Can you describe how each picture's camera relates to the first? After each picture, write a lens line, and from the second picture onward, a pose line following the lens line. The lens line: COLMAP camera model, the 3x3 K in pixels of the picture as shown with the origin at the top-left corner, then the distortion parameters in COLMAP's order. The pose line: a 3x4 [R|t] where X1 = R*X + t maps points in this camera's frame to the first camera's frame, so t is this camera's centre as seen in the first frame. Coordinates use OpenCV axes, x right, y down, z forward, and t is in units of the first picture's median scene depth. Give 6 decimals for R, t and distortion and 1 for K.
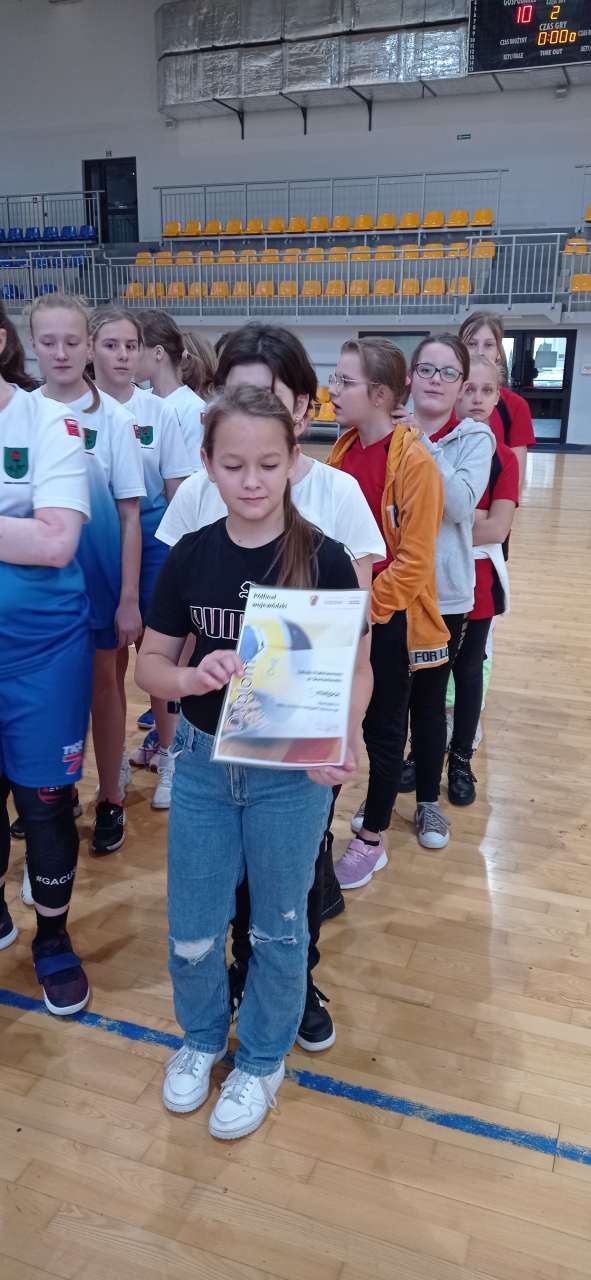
lens RADIAL K [[952.0, 0, 278.8], [0, 952.0, 619.0], [0, 0, 1]] dist [0.091050, -0.114318]
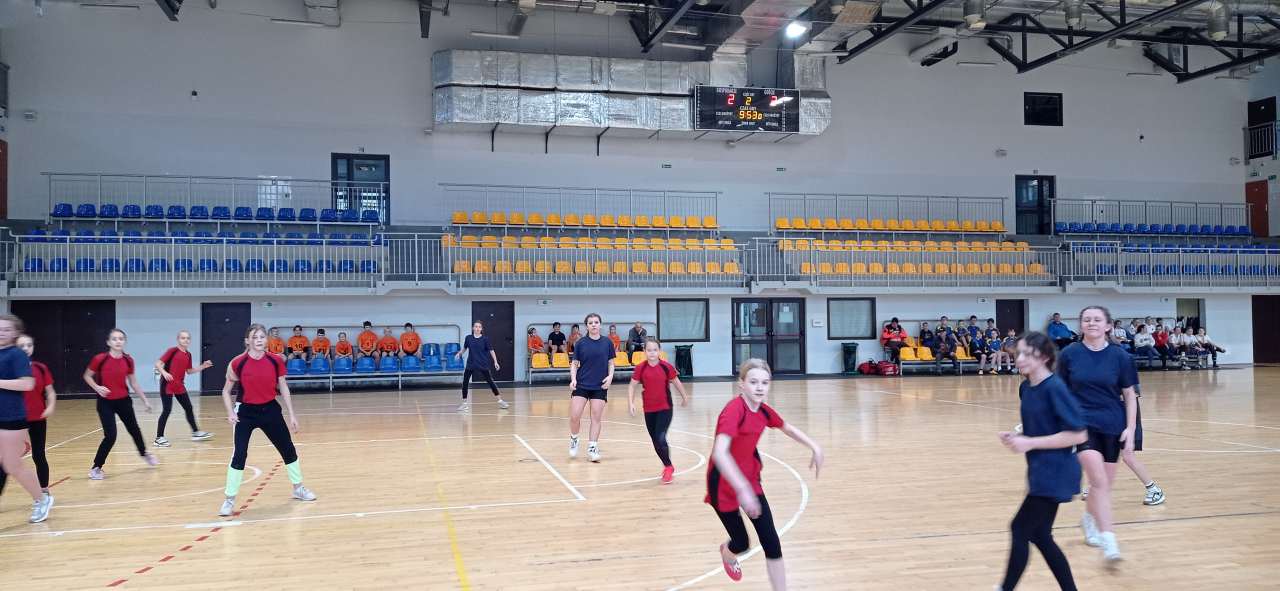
lens RADIAL K [[952.0, 0, 635.0], [0, 952.0, 310.9], [0, 0, 1]] dist [0.091050, -0.114318]
pose [[0.814104, -0.009812, 0.580636, -0.670449], [0.172827, 0.958645, -0.226119, 0.001387], [-0.554405, 0.284434, 0.782133, 0.014006]]
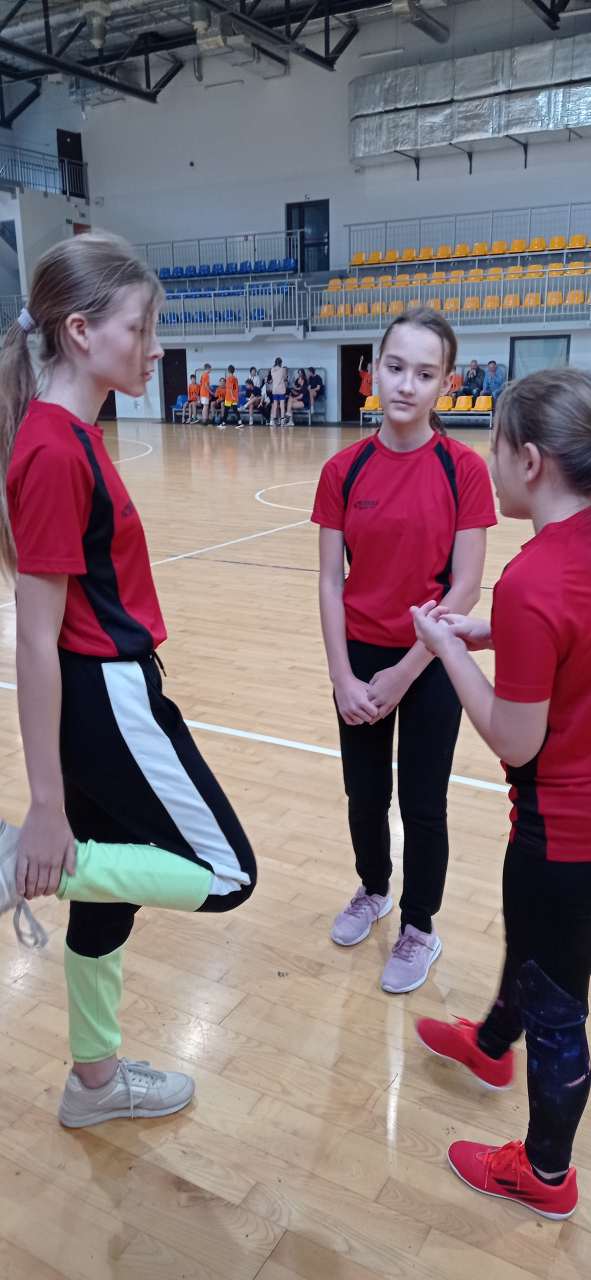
lens RADIAL K [[952.0, 0, 299.7], [0, 952.0, 637.8], [0, 0, 1]] dist [0.091050, -0.114318]
pose [[0.987920, 0.019923, -0.153678, 0.014713], [-0.019479, 0.999801, 0.004393, 0.078159], [0.153735, -0.001346, 0.988111, -0.237234]]
